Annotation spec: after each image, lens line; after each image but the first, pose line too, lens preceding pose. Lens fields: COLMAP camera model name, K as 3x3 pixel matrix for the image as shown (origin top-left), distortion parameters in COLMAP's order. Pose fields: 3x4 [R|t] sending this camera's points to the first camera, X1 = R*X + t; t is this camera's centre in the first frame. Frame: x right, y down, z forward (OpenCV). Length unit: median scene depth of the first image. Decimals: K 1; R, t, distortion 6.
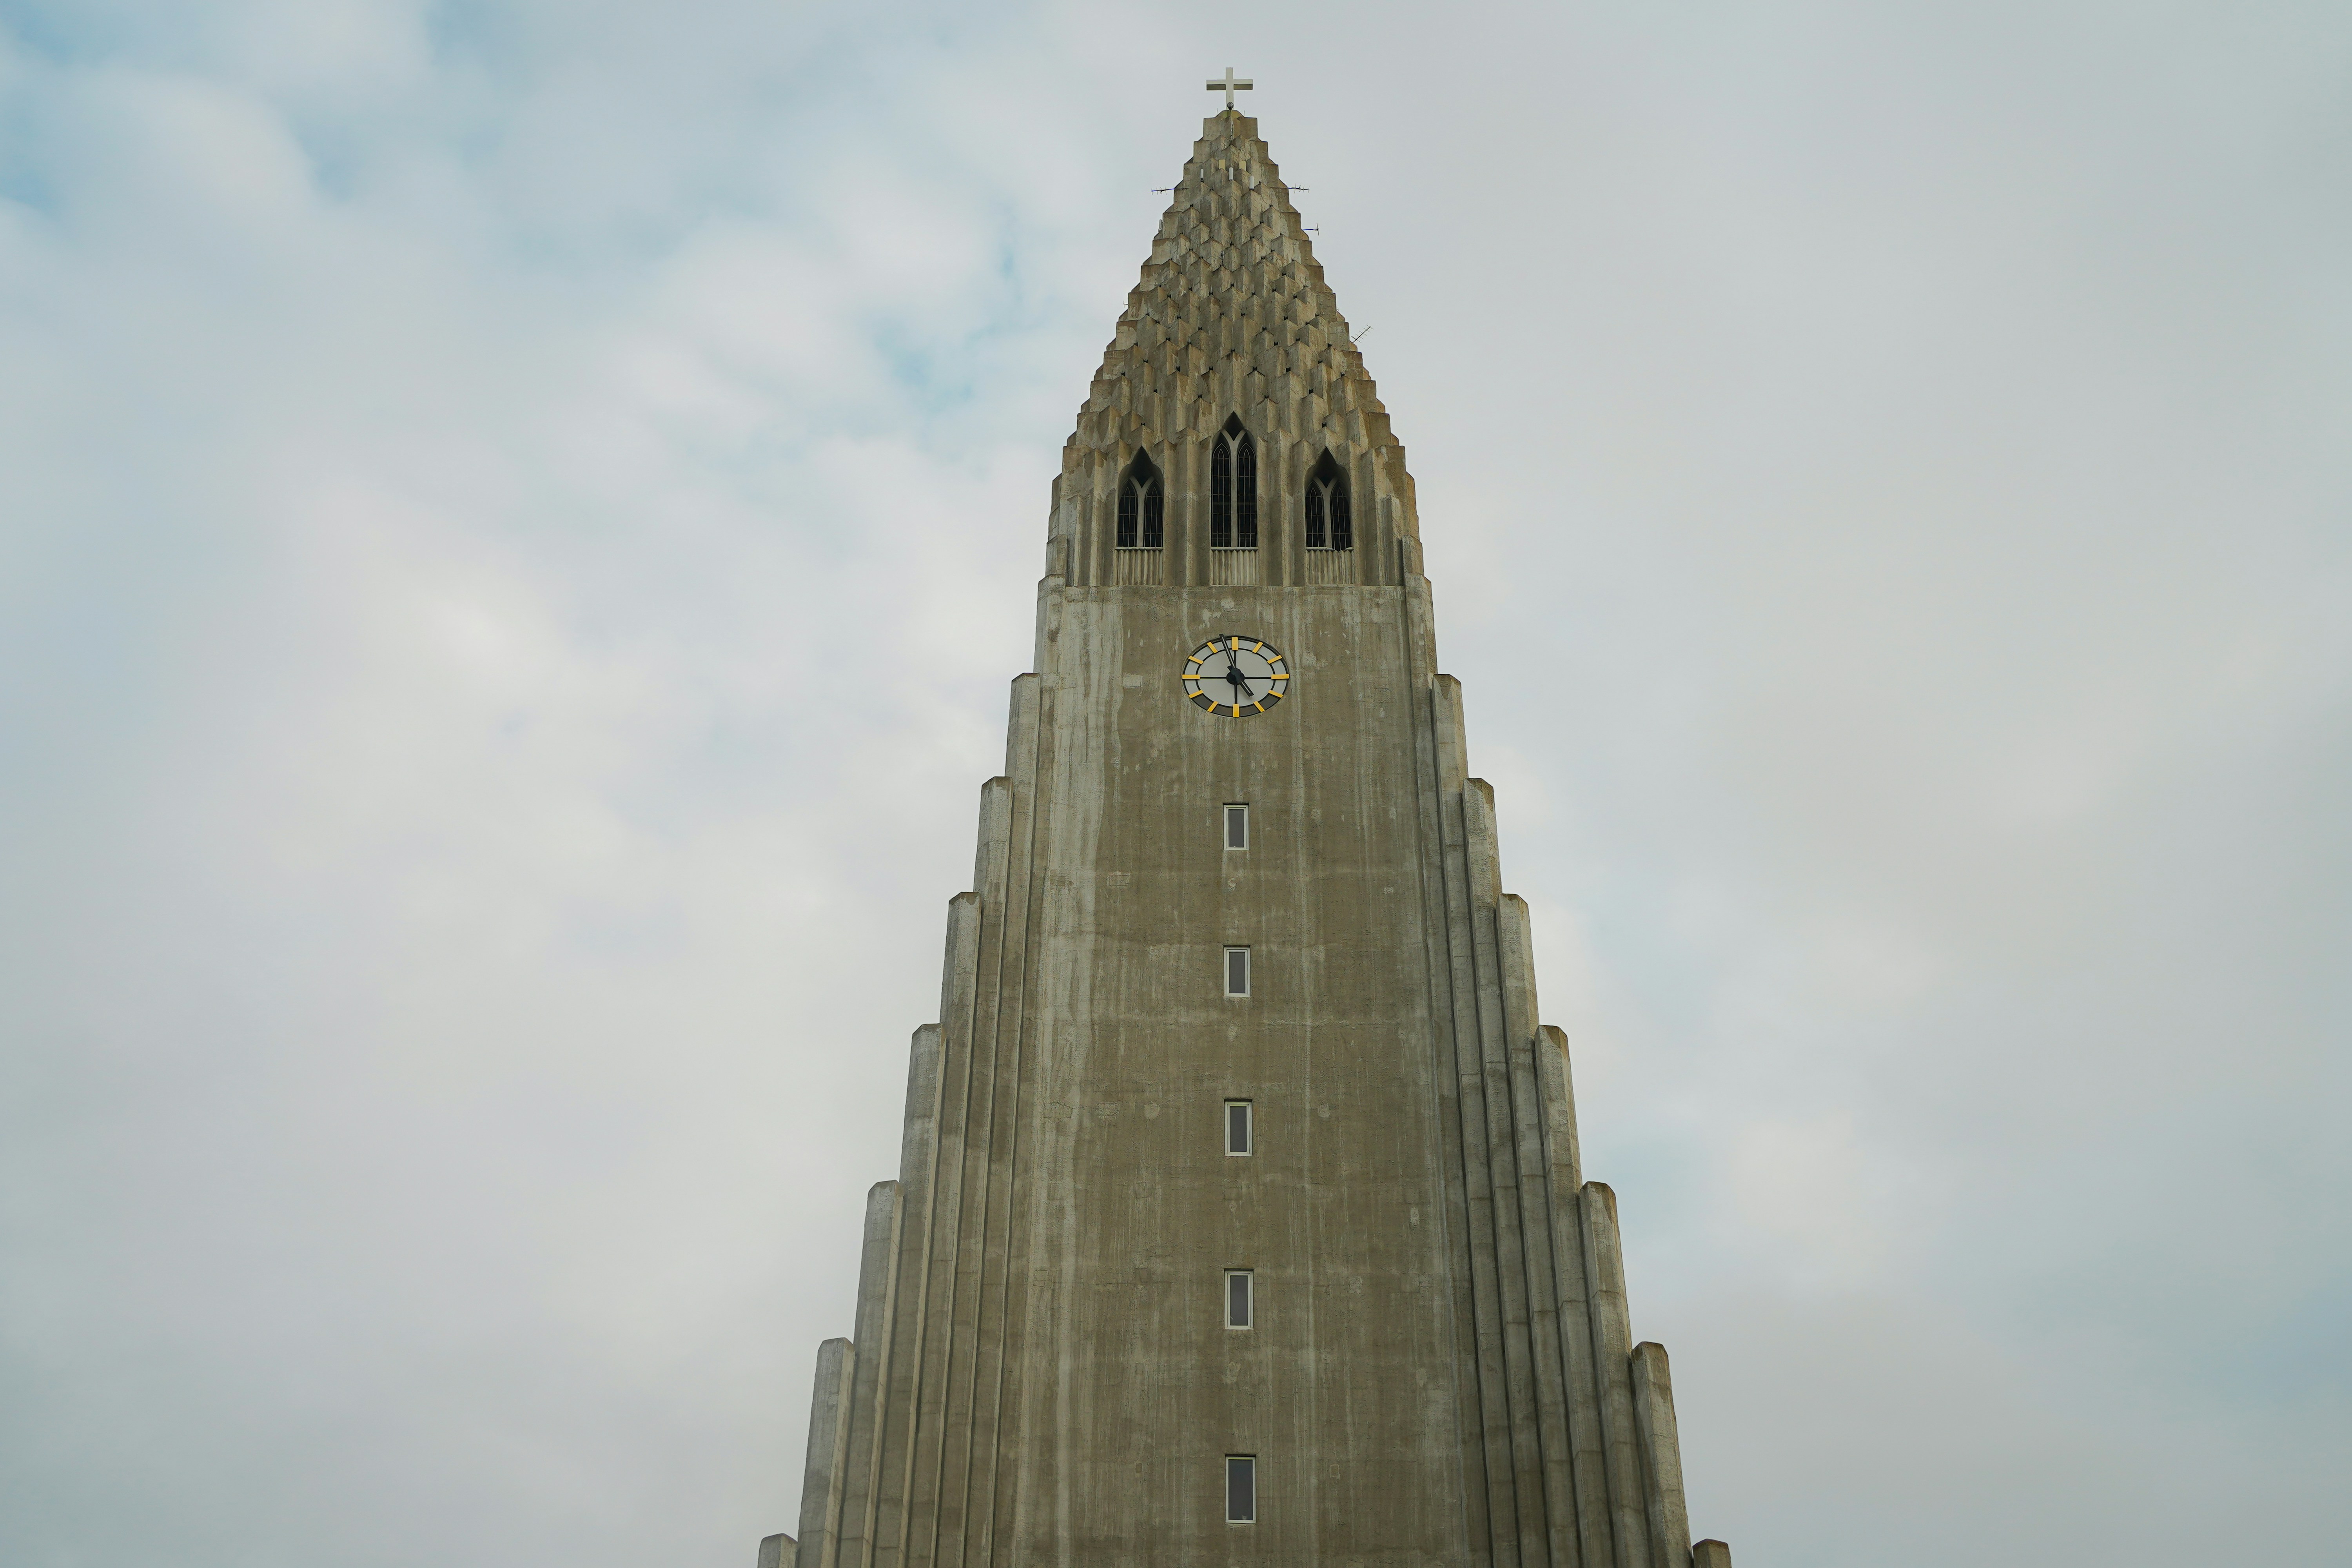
lens RADIAL K [[2503.9, 0, 1176.0], [0, 2503.9, 784.0], [0, 0, 1]] dist [-0.001162, 0.000351]
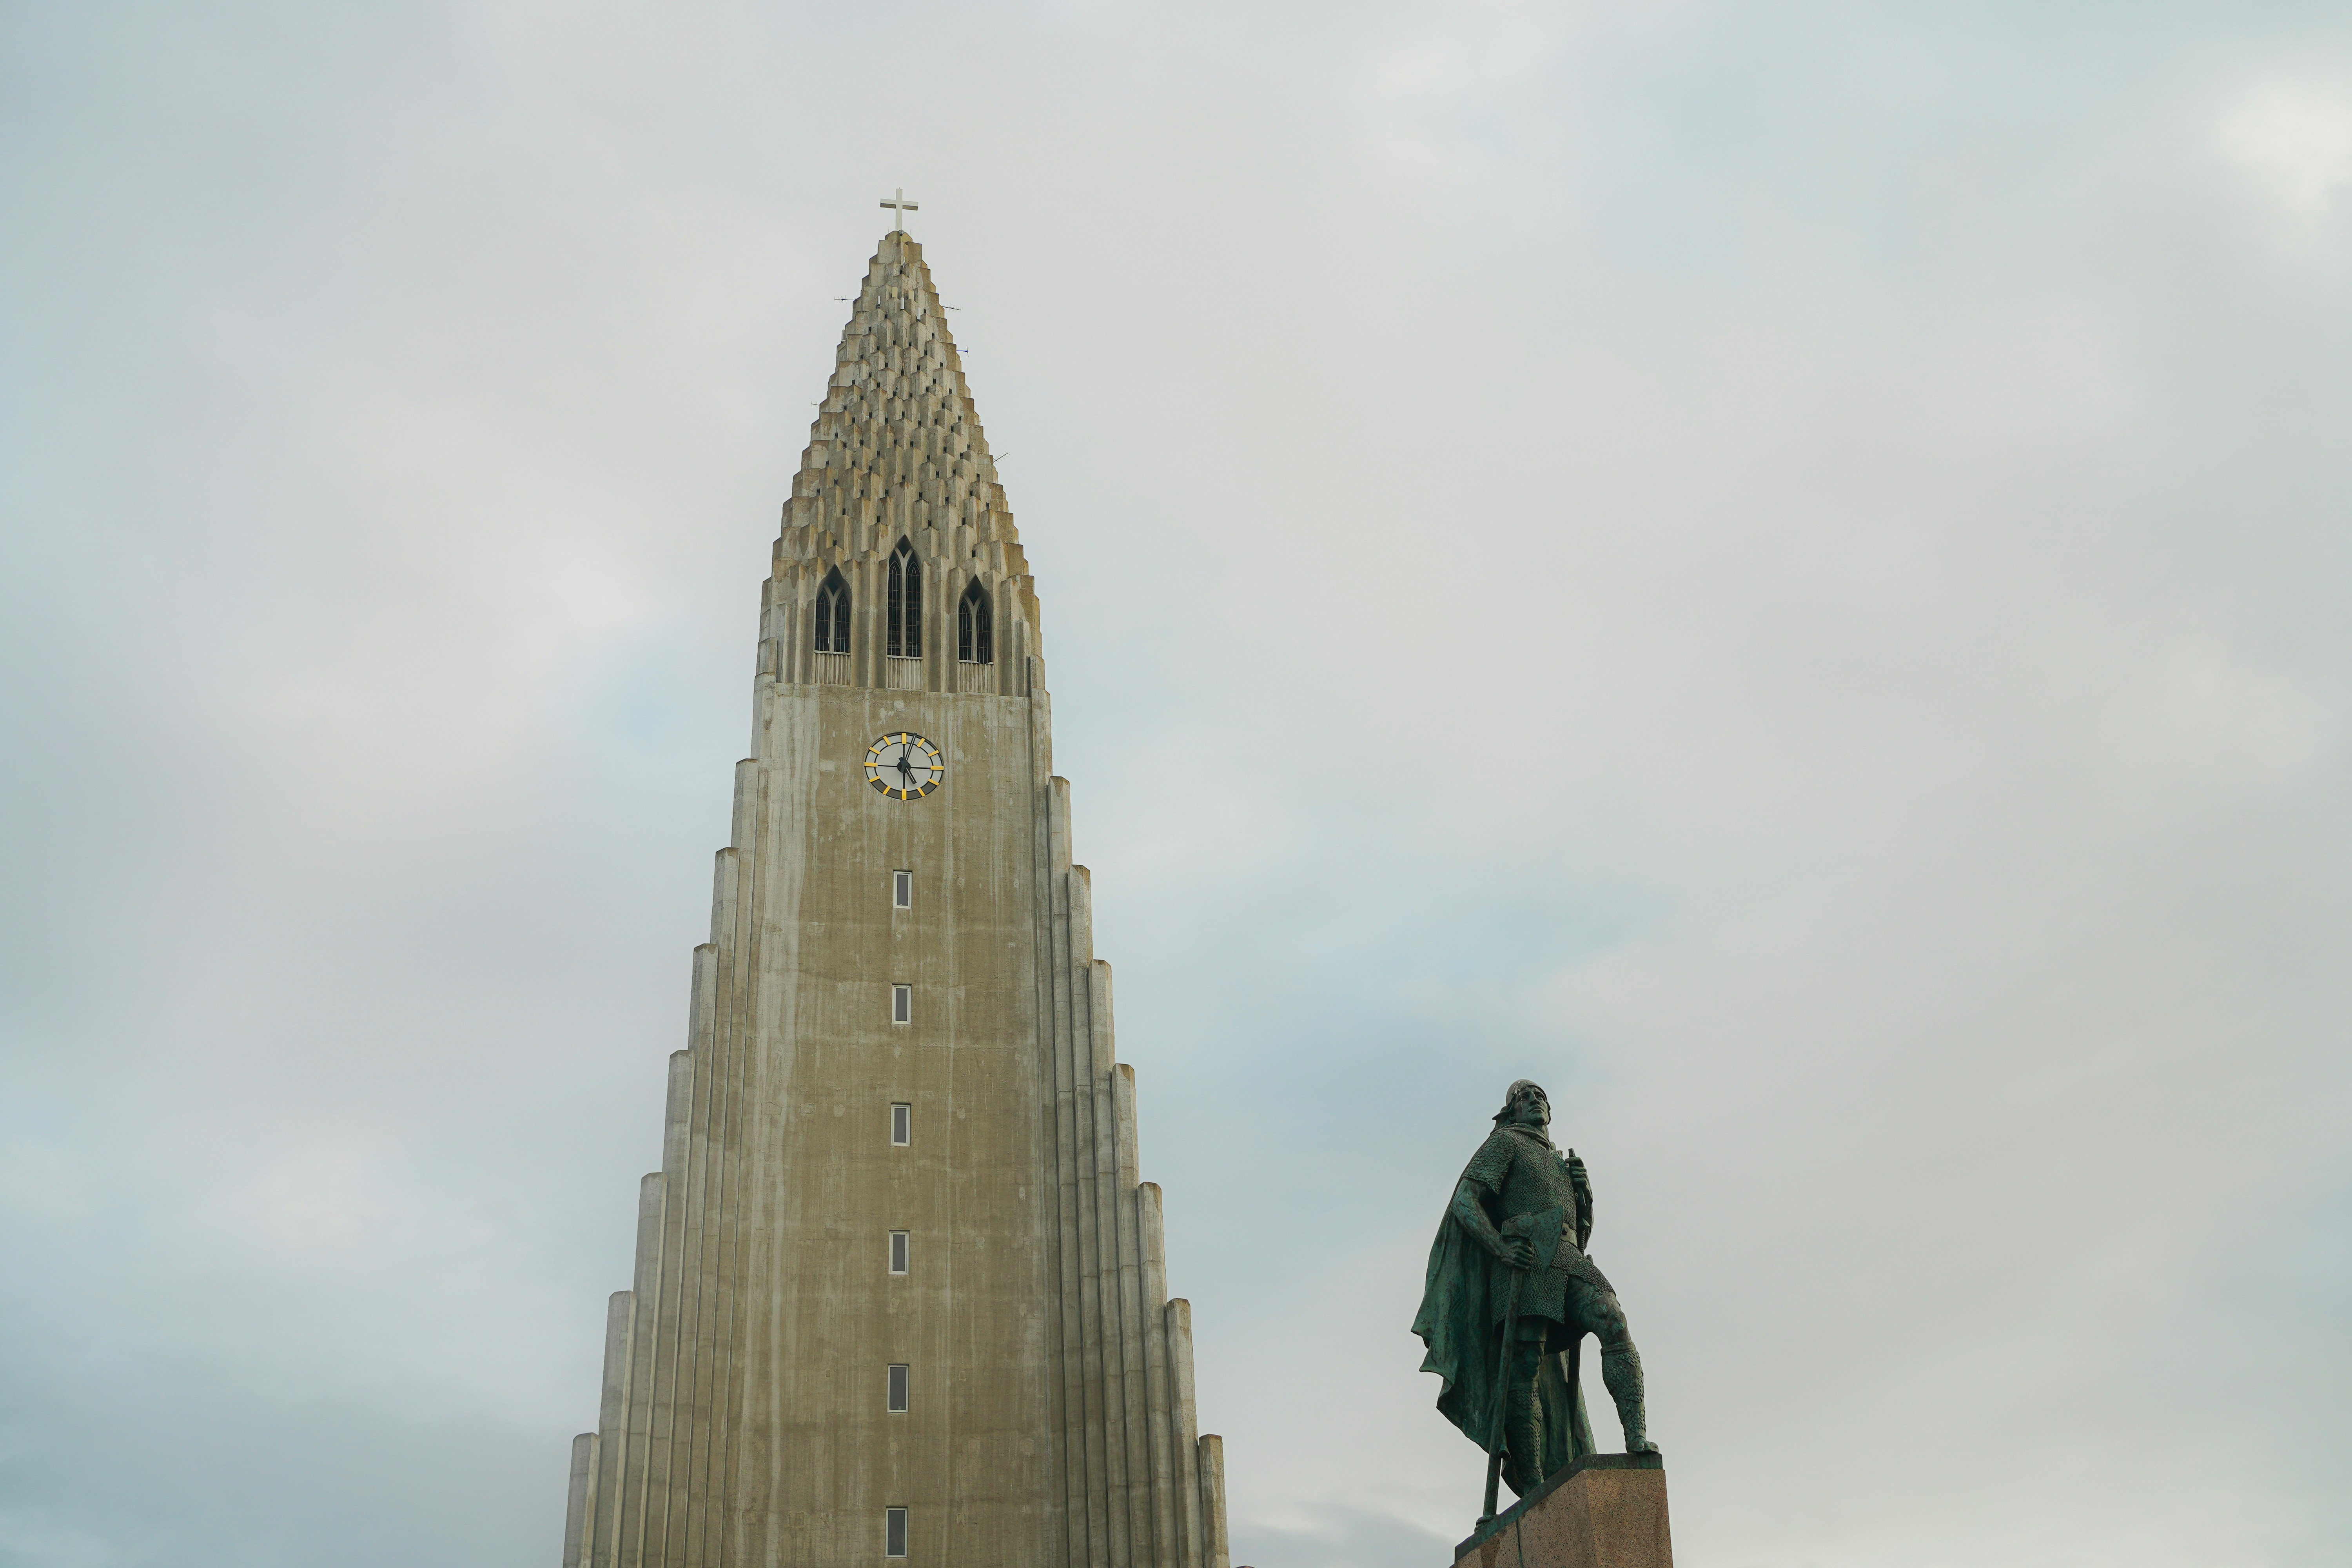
lens RADIAL K [[2323.9, 0, 1176.0], [0, 2323.9, 784.0], [0, 0, 1]] dist [-0.000911, -0.003208]
pose [[0.977588, 0.051990, 0.204007, -0.093534], [-0.076475, 0.990529, 0.114031, -0.199429], [-0.196147, -0.127077, 0.972305, -0.261827]]
